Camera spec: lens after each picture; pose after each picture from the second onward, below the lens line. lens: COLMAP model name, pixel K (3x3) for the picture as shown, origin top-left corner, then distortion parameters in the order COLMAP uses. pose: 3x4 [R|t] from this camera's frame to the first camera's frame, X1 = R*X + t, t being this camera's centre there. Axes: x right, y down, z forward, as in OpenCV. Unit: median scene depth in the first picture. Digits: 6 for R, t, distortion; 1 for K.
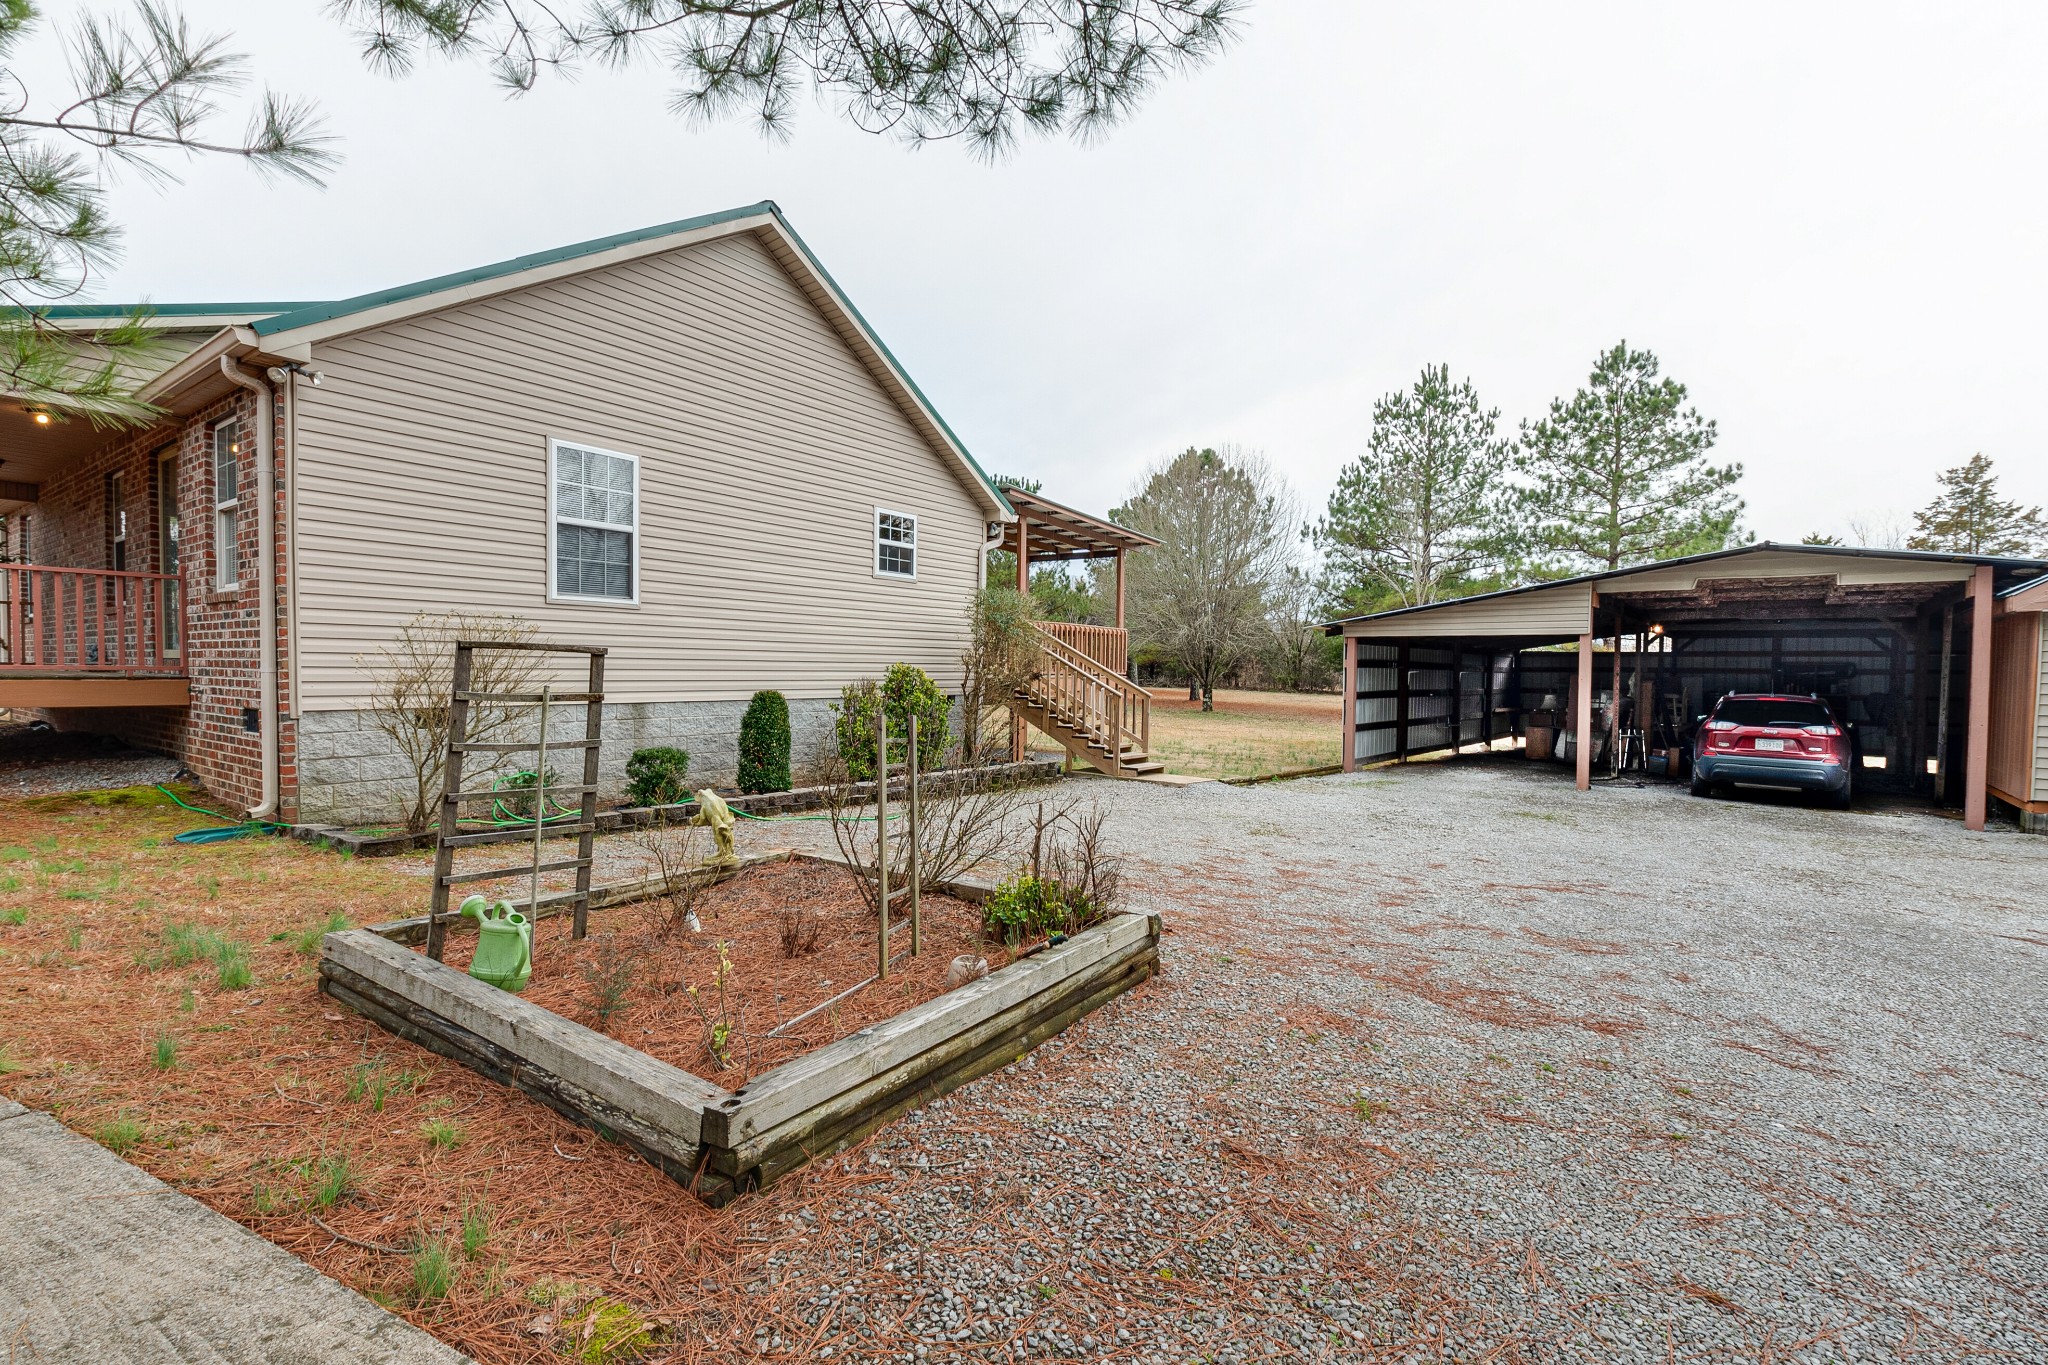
lens RADIAL K [[927.4, 0, 1015.9], [0, 927.4, 688.8], [0, 0, 1]] dist [-0.000168, -0.000108]
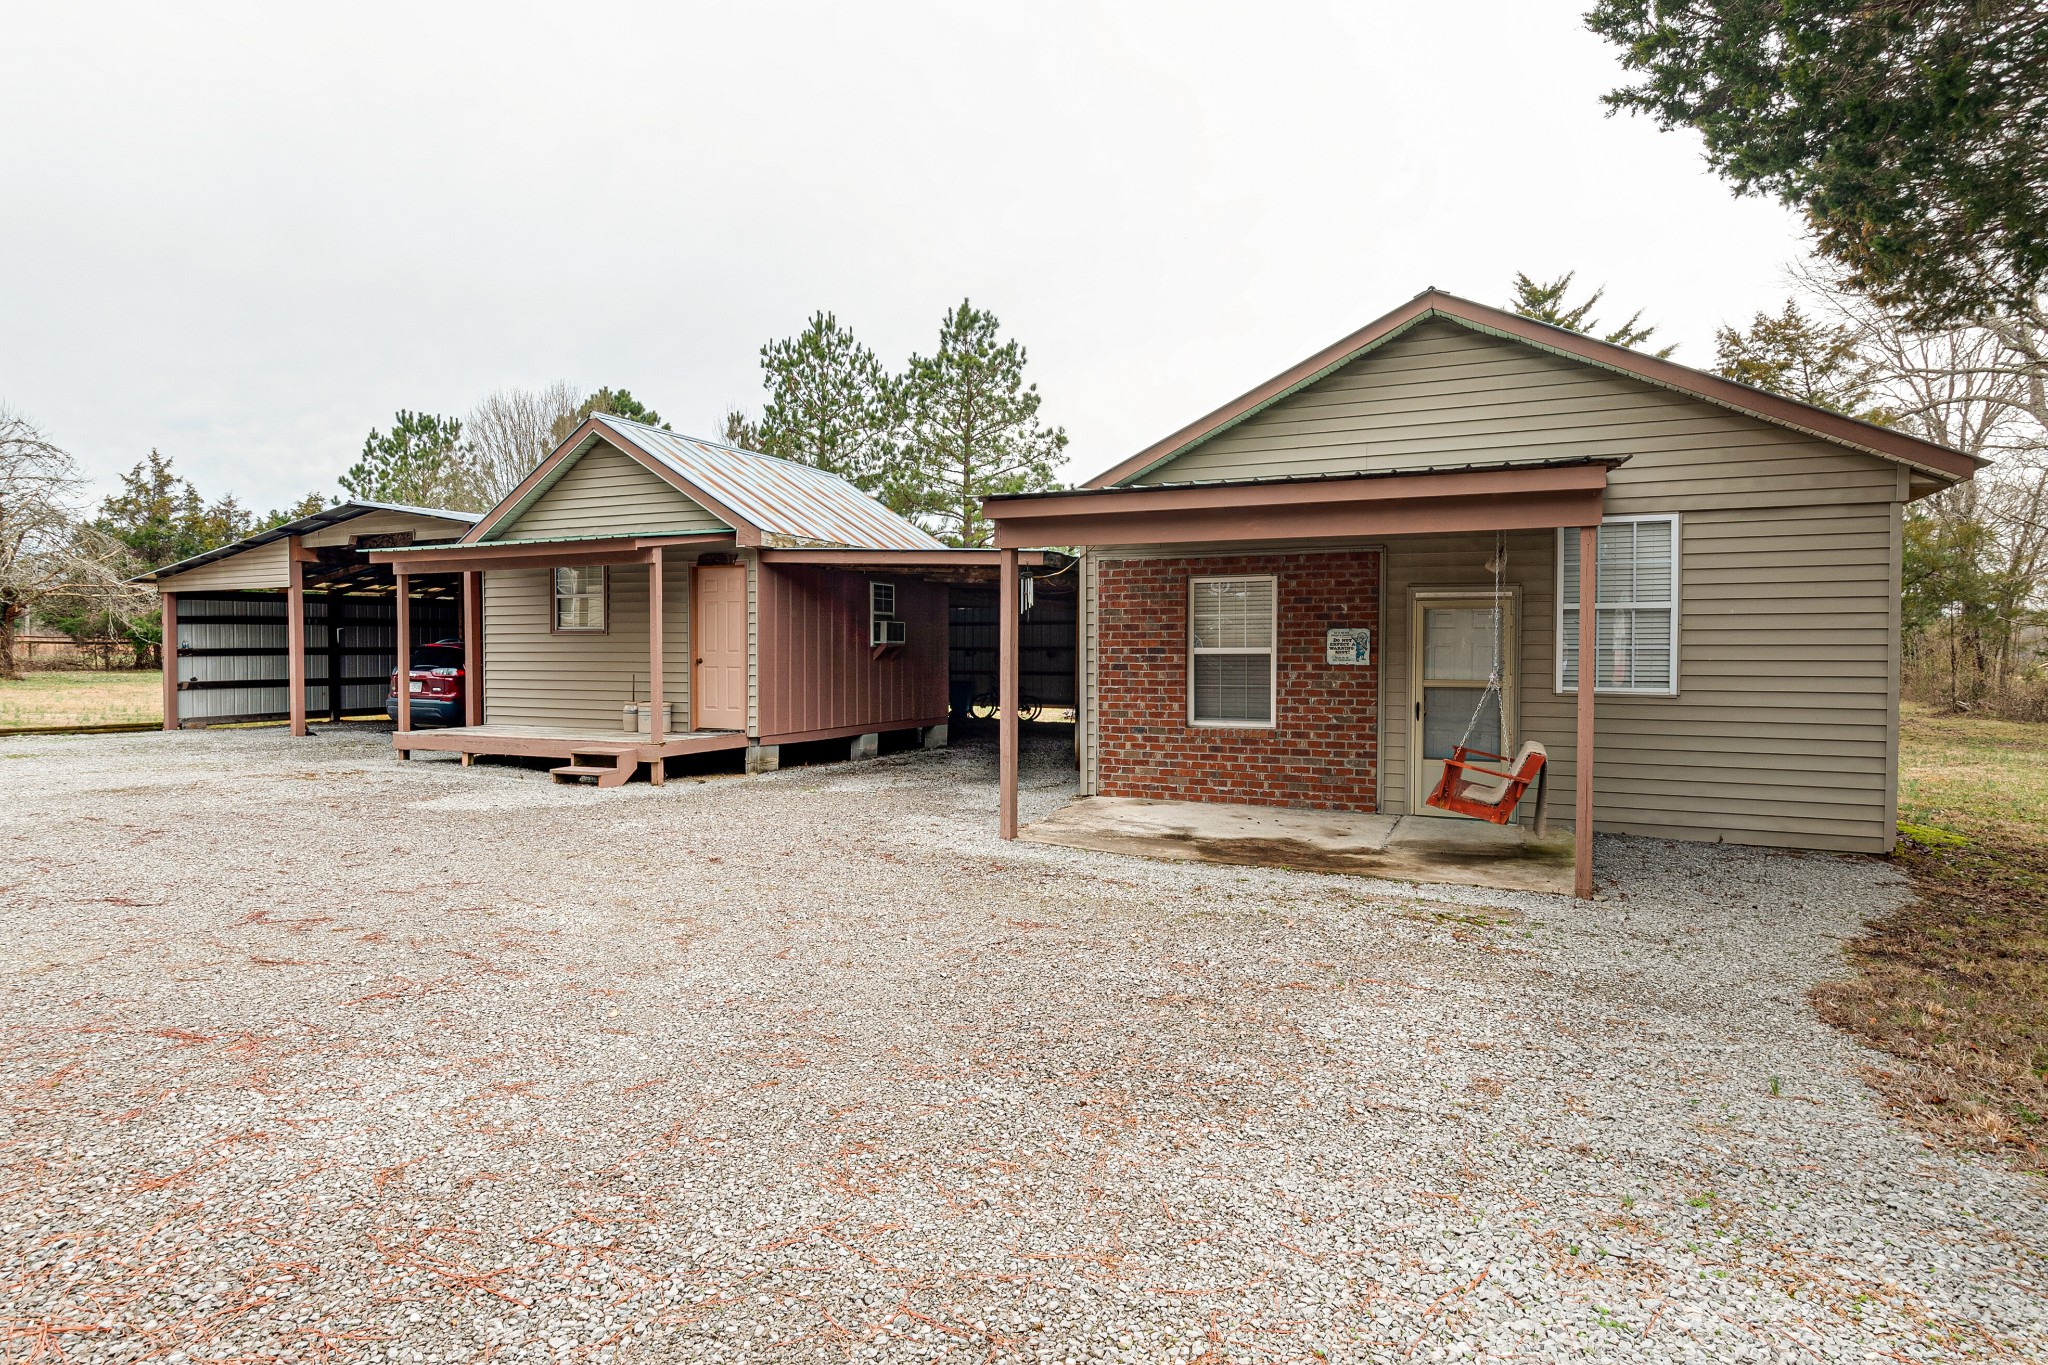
lens RADIAL K [[1088.1, 0, 1020.8], [0, 1088.1, 660.1], [0, 0, 1]] dist [0.001414, 0.000957]
pose [[0.967067, -0.020792, 0.253672, 0.971268], [0.021937, 0.999758, -0.001685, 0.038305], [-0.253575, 0.007194, 0.967289, -0.356803]]
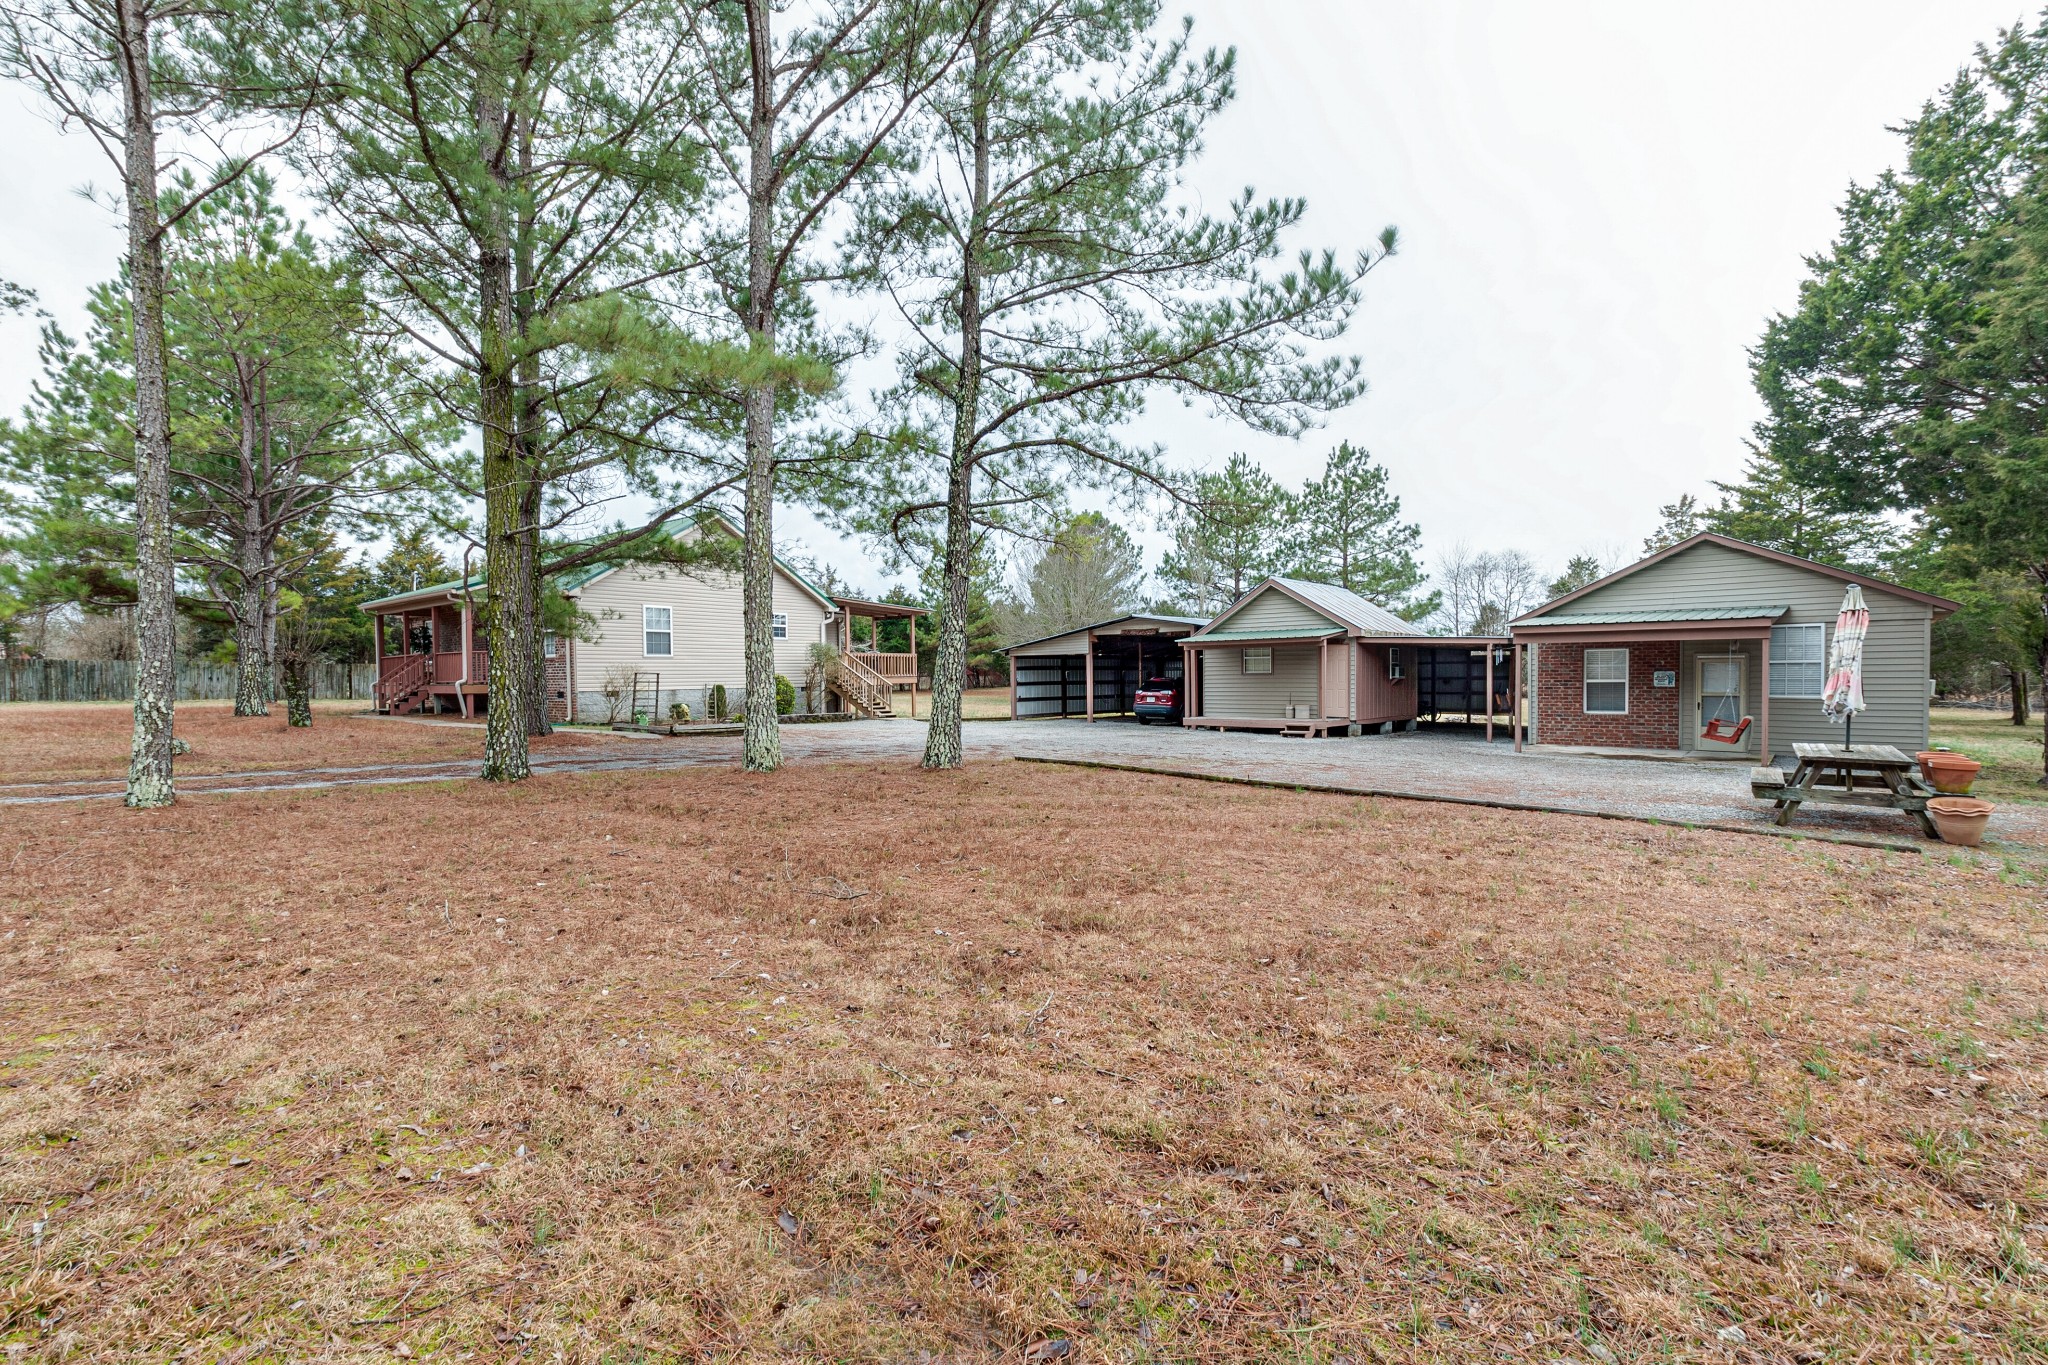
lens RADIAL K [[913.9, 0, 1027.9], [0, 913.9, 677.7], [0, 0, 1]] dist [-0.000486, -0.000252]
pose [[0.998835, -0.024627, -0.041505, 0.493910], [0.023826, 0.999522, -0.019686, 0.035633], [0.041970, 0.018674, 0.998944, -1.085966]]
